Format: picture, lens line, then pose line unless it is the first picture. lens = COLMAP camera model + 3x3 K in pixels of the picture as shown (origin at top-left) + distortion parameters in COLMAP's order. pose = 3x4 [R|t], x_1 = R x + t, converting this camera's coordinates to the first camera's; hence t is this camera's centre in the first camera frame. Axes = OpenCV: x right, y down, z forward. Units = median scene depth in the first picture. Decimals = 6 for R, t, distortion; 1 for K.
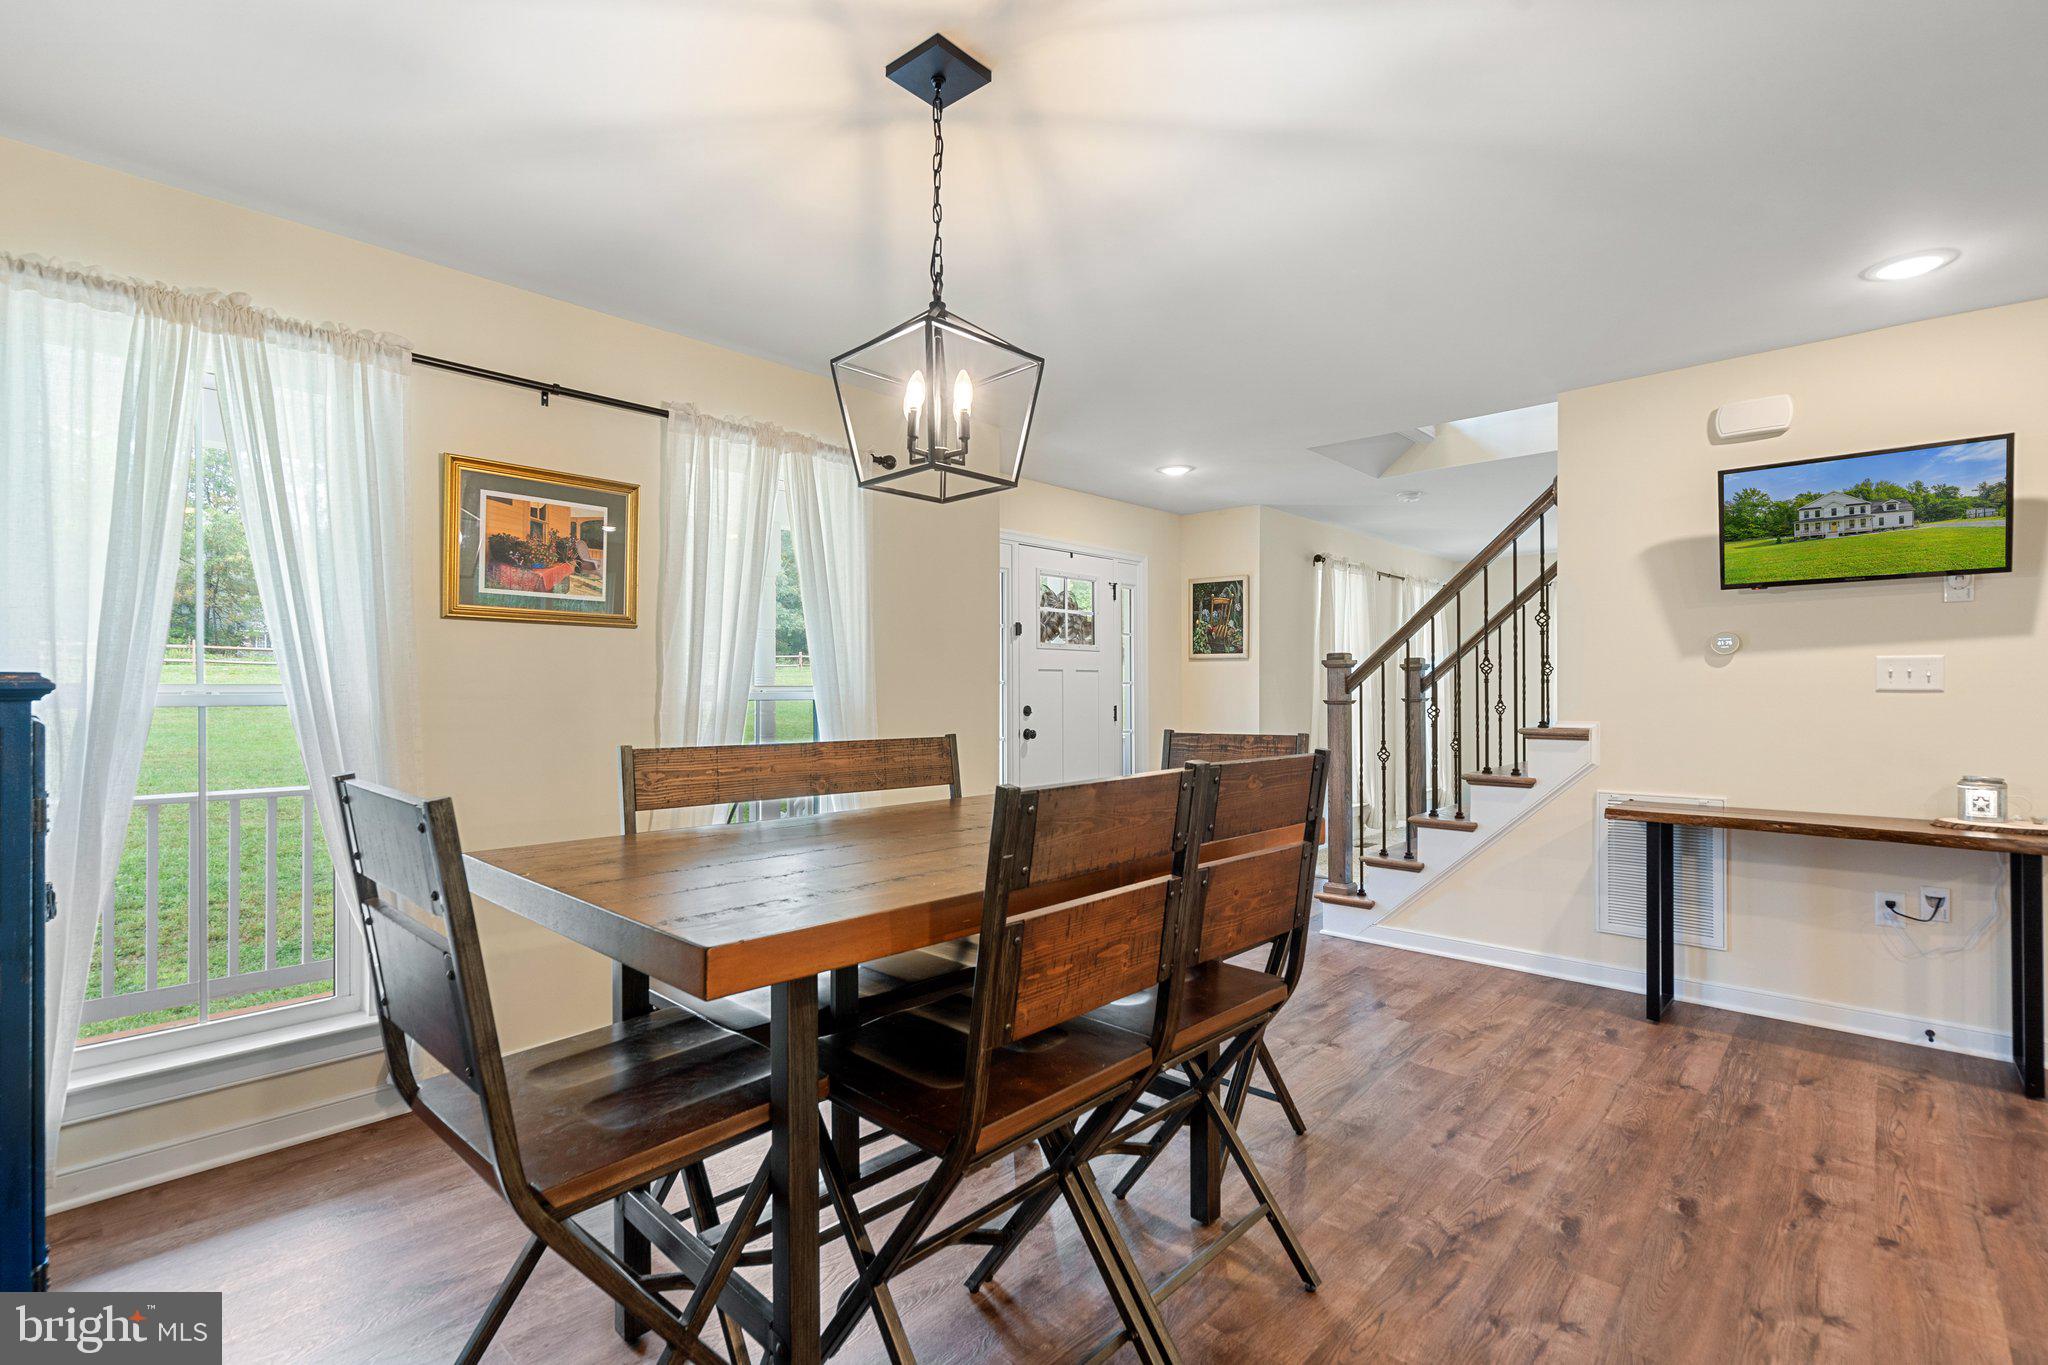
lens RADIAL K [[928.3, 0, 1012.6], [0, 928.3, 685.9], [0, 0, 1]] dist [-0.003867, -0.000315]
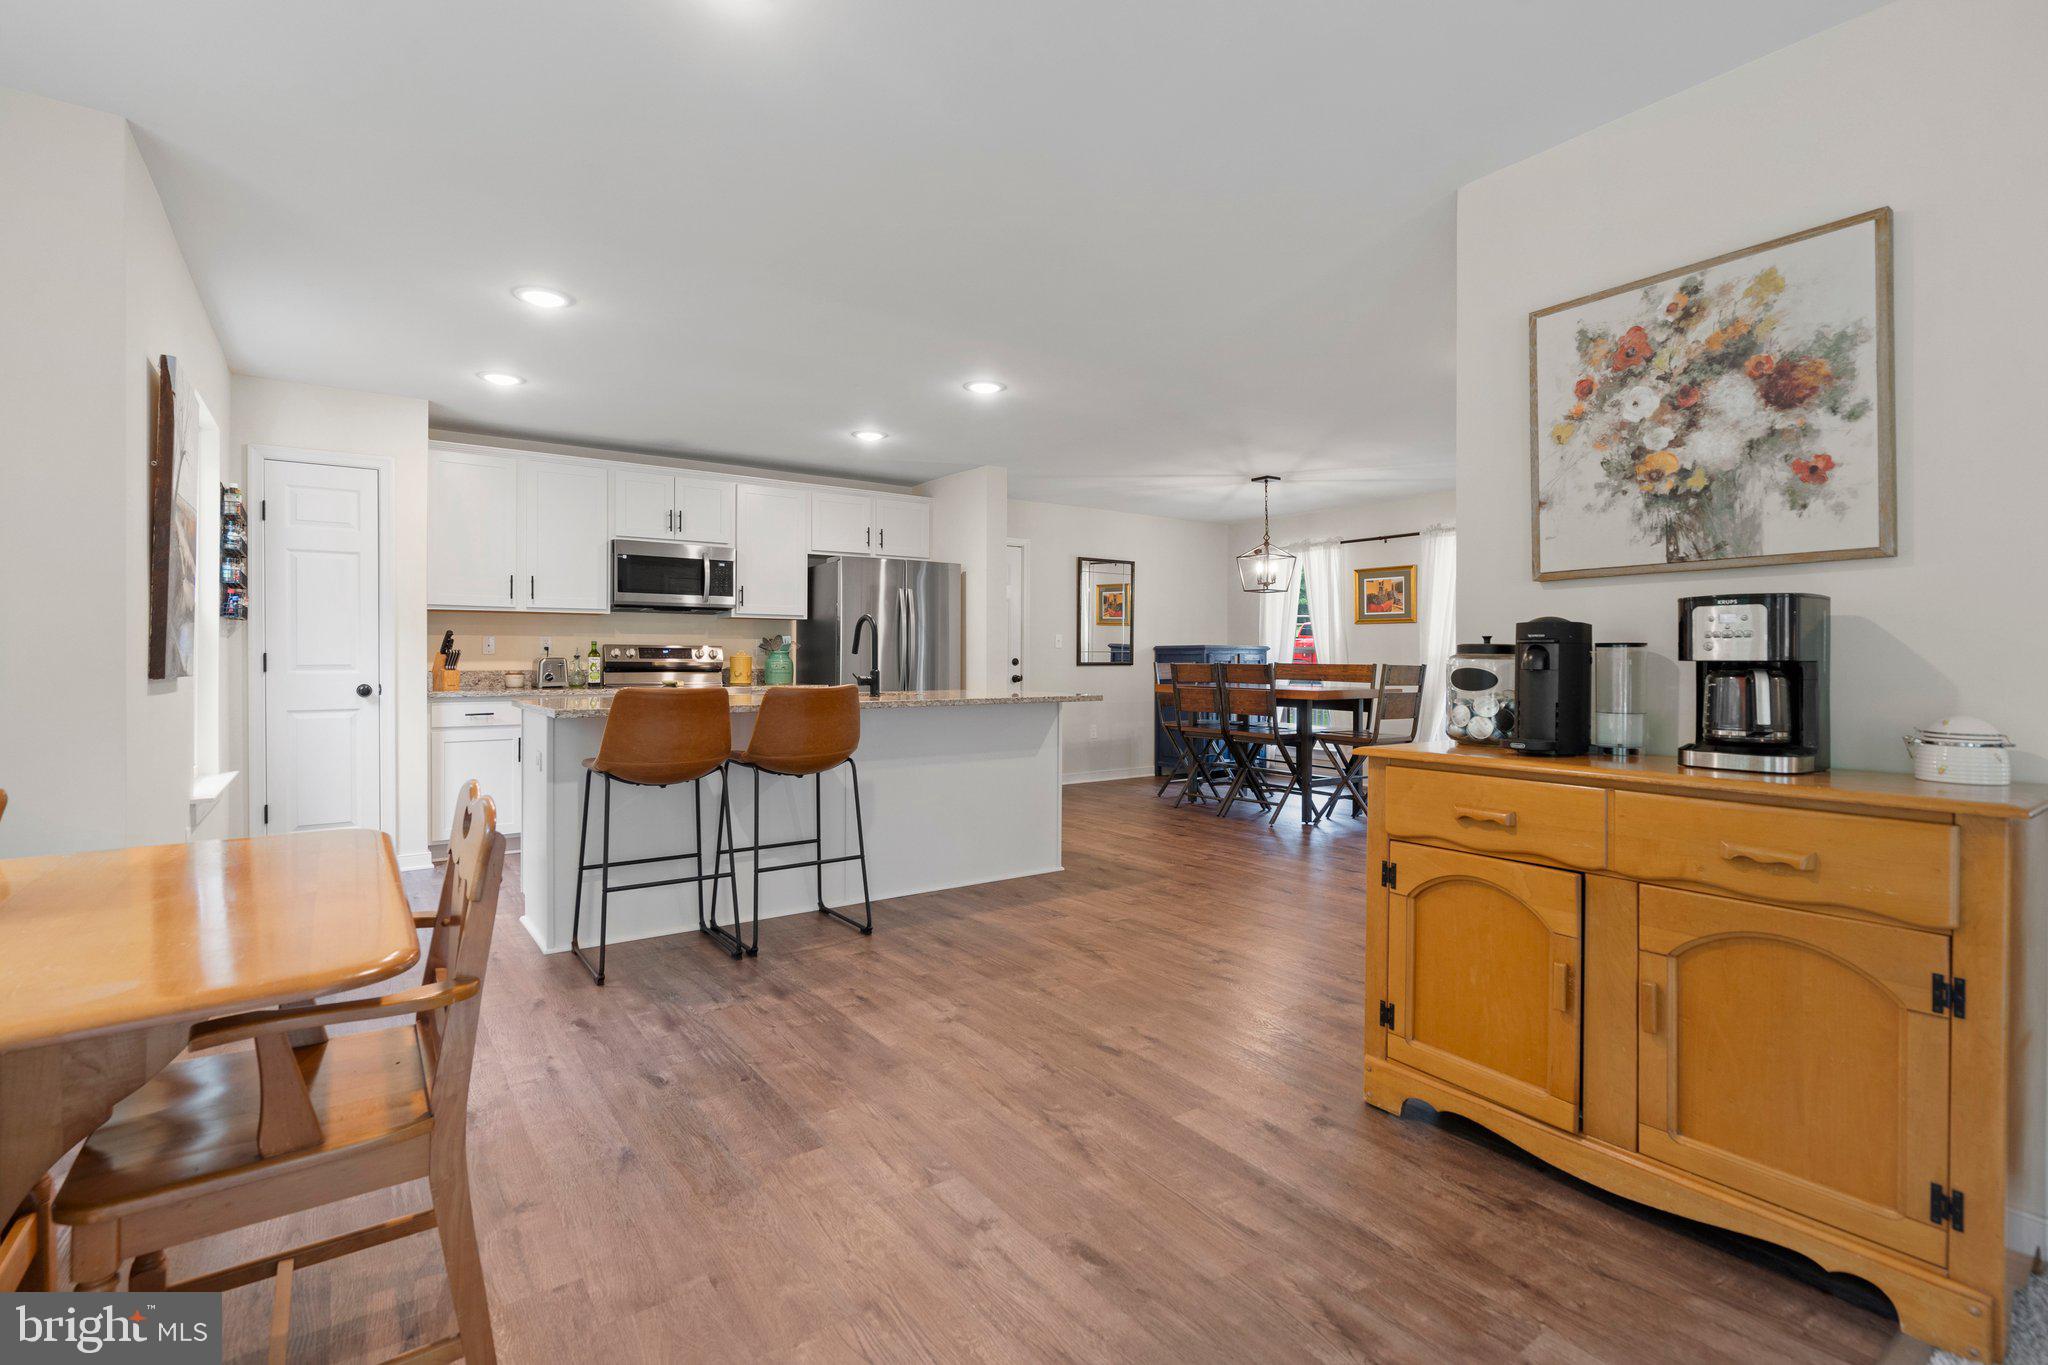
lens RADIAL K [[954.0, 0, 1011.0], [0, 954.0, 658.8], [0, 0, 1]] dist [-0.002961, 0.000145]
pose [[-0.201869, 0.002460, -0.979410, 2.003497], [0.003142, 0.999993, 0.001864, 0.021503], [0.979408, -0.002701, -0.201875, 0.404211]]
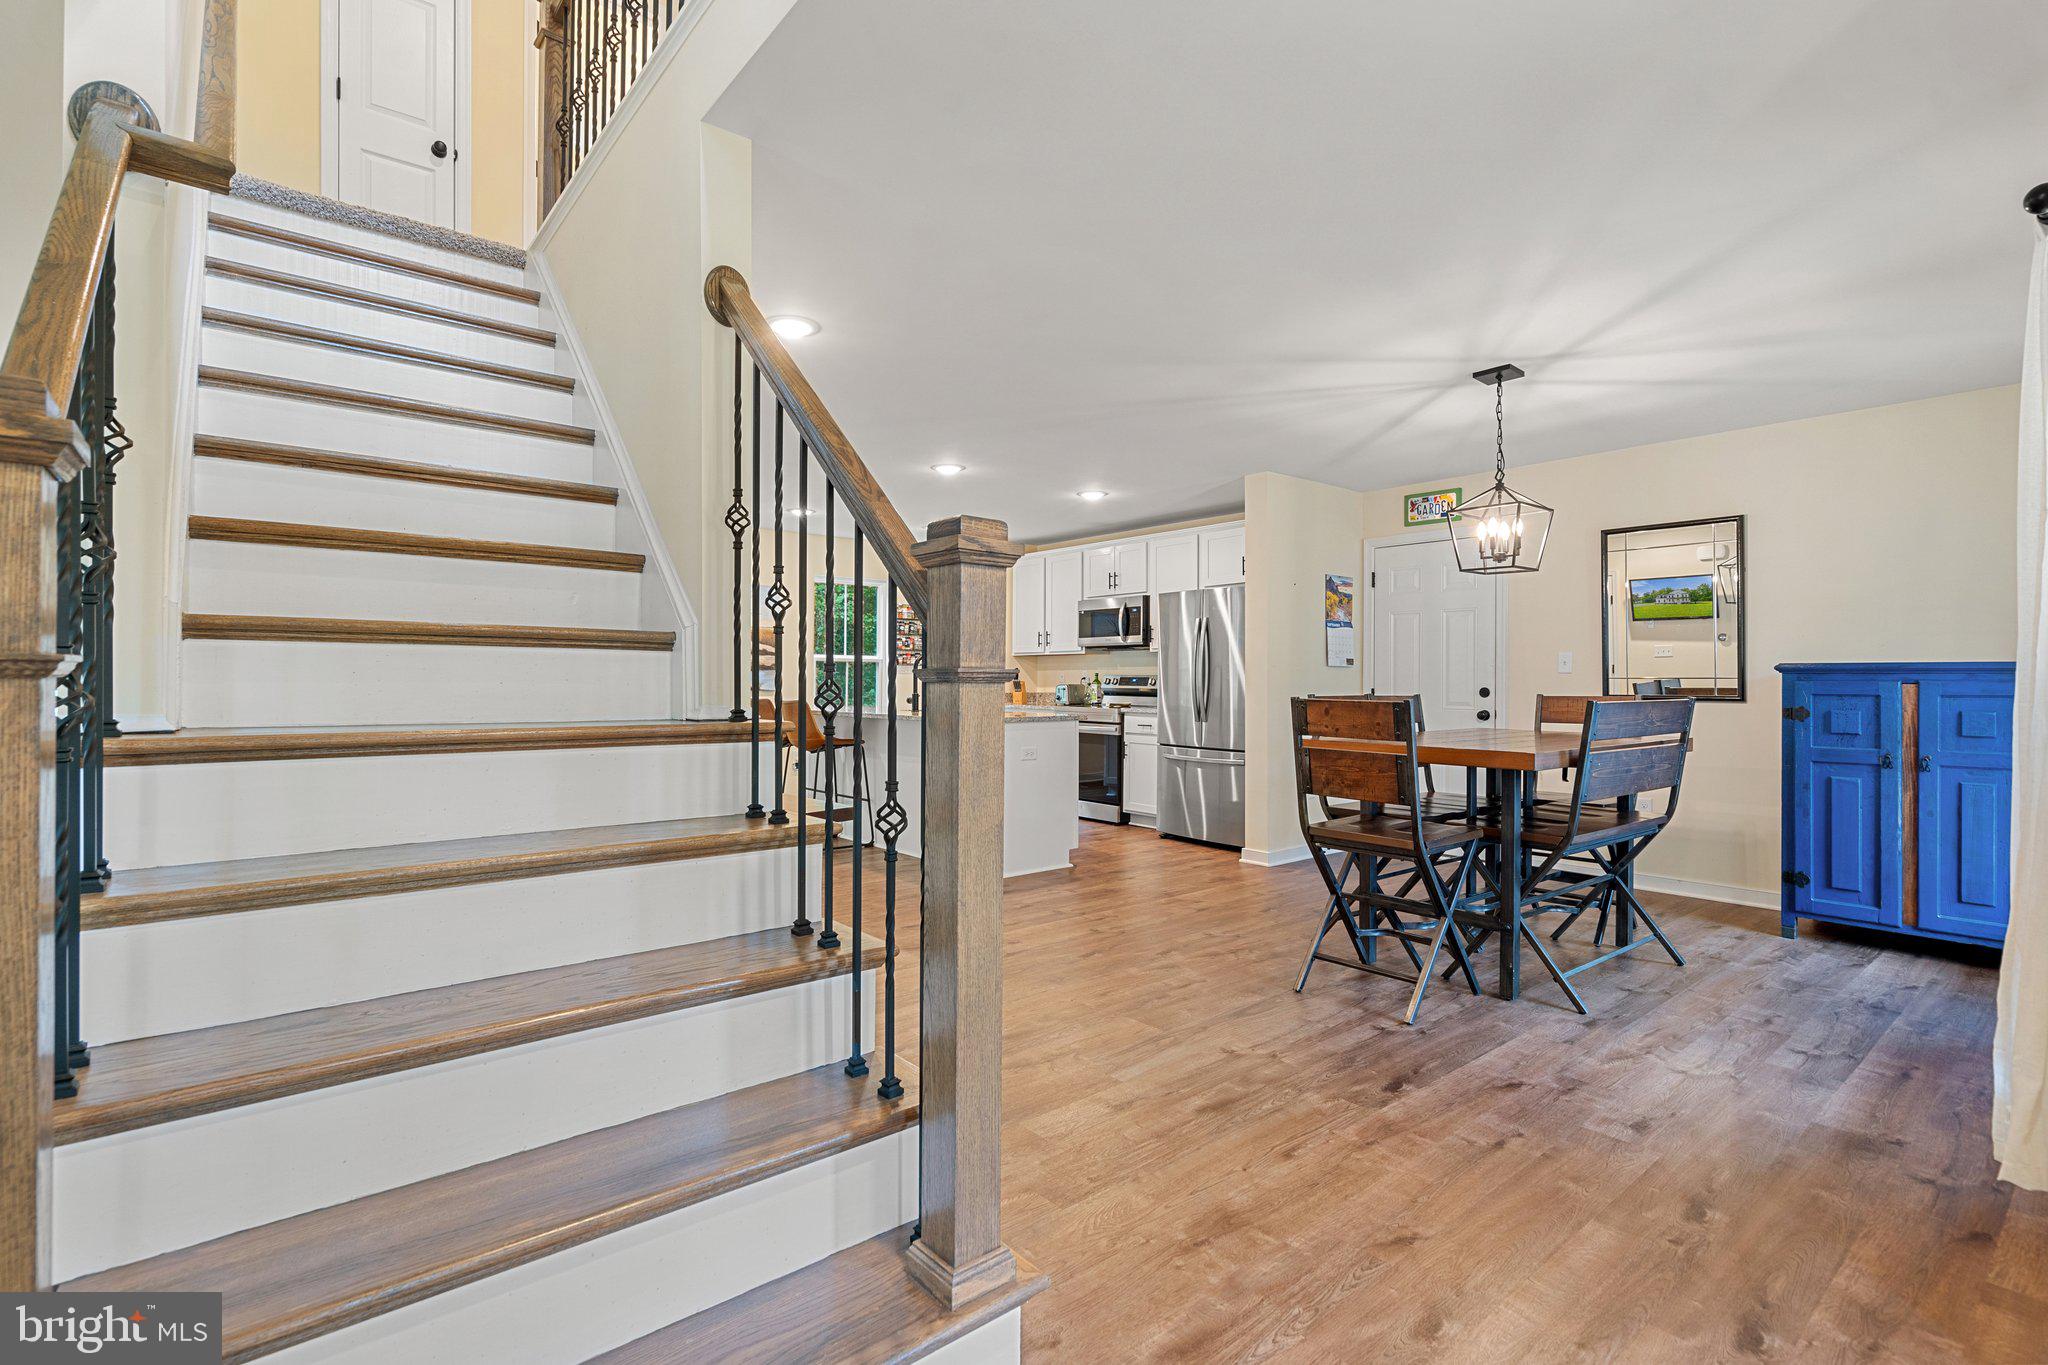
lens RADIAL K [[944.6, 0, 1024.0], [0, 944.6, 682.5], [0, 0, 1]] dist [0.022401, -0.000007]
pose [[-0.992617, -0.001871, 0.121278, 0.379229], [-0.002445, 0.999986, -0.004588, 0.025942], [-0.121268, -0.004850, -0.992608, 1.707173]]
